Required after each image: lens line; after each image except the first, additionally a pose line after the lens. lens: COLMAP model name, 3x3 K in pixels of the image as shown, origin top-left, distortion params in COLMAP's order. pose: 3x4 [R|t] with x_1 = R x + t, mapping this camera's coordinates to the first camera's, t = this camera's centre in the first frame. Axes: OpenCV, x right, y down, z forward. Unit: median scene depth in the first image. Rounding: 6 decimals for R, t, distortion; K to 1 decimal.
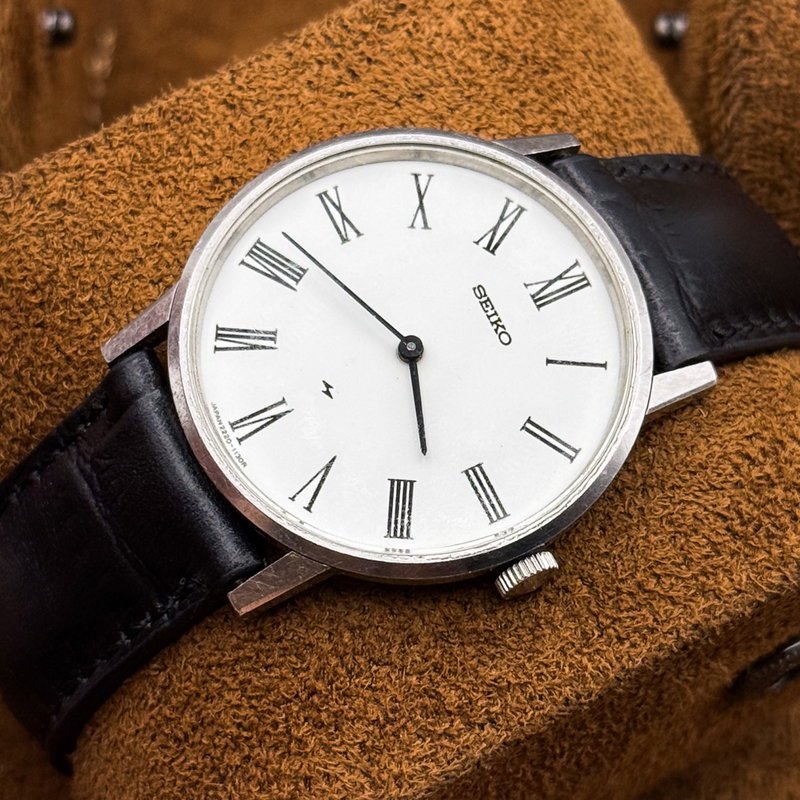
lens RADIAL K [[2843.1, 0, 398.5], [0, 2843.1, 442.7], [0, 0, 1]] dist [0.008453, 5.359253]
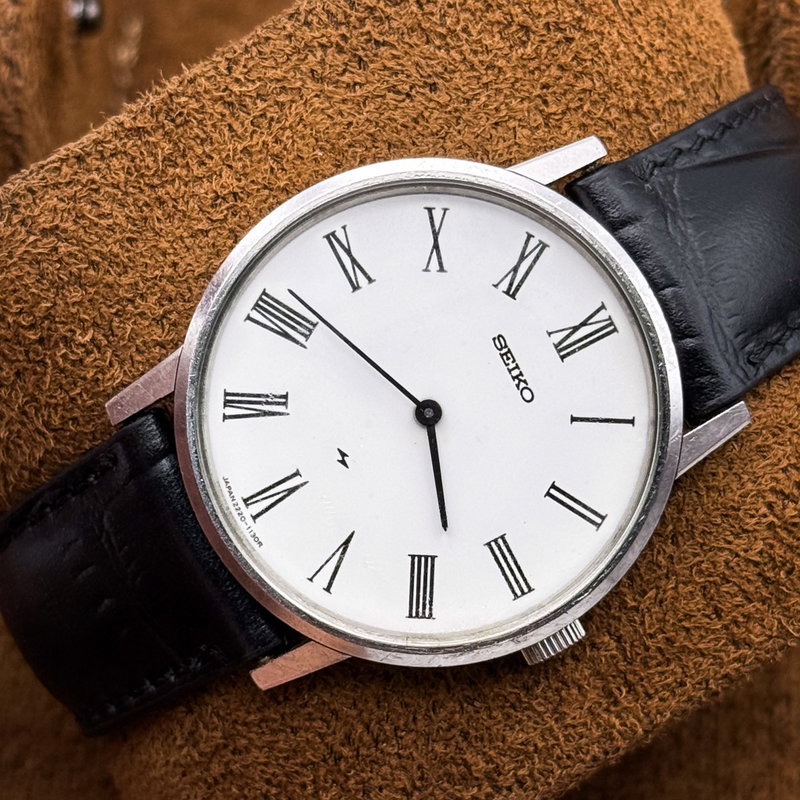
lens RADIAL K [[2843.1, 0, 398.5], [0, 2843.1, 442.7], [0, 0, 1]] dist [0.008453, 5.359253]
pose [[0.999316, -0.023075, -0.028899, 0.021057], [0.031811, 0.934887, 0.353517, -0.351955], [0.018860, -0.354194, 0.934982, 0.101261]]
